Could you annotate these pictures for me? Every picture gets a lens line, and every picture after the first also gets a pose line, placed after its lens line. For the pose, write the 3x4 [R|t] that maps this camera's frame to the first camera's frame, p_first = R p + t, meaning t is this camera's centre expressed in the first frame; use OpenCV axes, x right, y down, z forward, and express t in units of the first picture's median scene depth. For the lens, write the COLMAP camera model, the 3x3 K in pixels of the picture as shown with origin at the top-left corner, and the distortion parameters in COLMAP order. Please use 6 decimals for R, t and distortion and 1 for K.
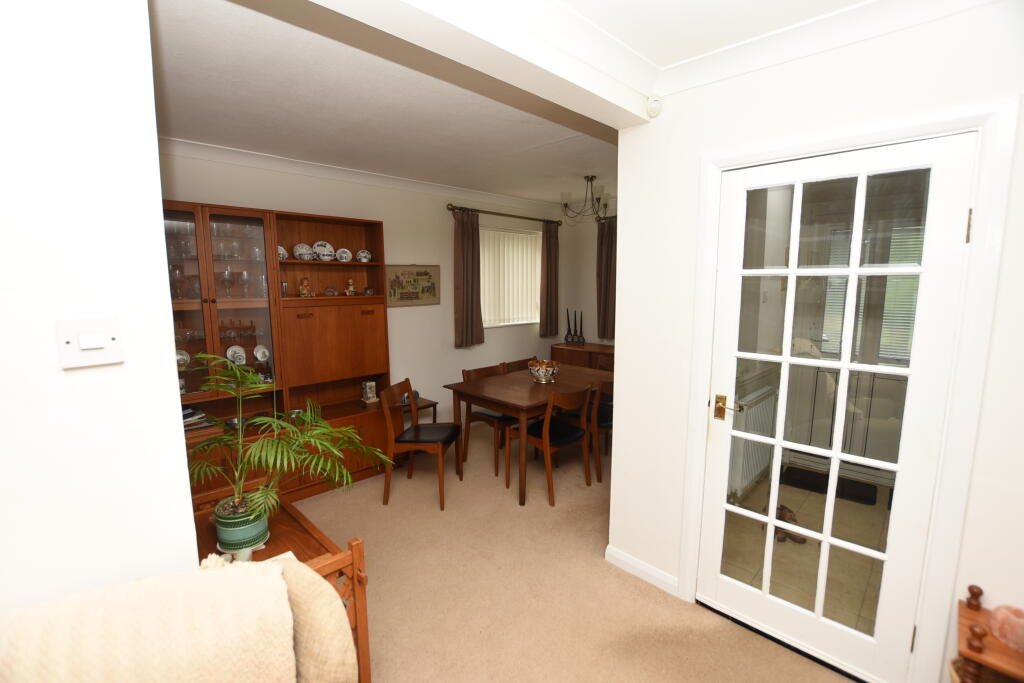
lens RADIAL K [[455.9, 0, 512.0], [0, 455.9, 341.5], [0, 0, 1]] dist [-0.029892, 0.000016]
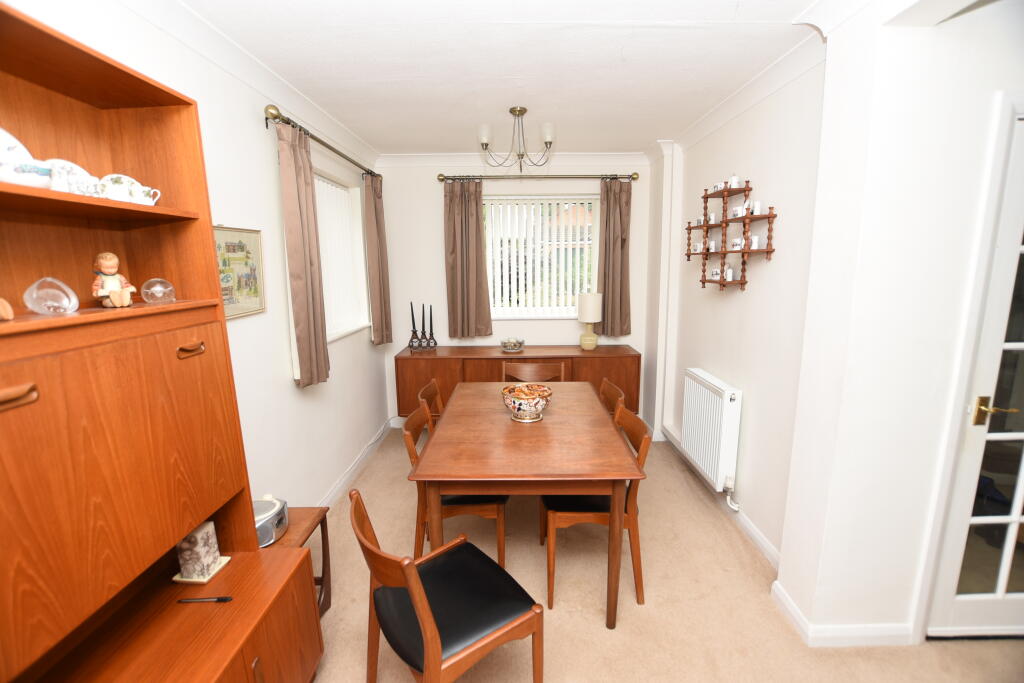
lens RADIAL K [[455.9, 0, 512.0], [0, 455.9, 341.5], [0, 0, 1]] dist [-0.029892, 0.000016]
pose [[0.707060, -0.125015, 0.696015, -0.342631], [0.100846, 0.992015, 0.075734, -0.063474], [-0.699926, 0.016642, 0.714022, 0.503163]]
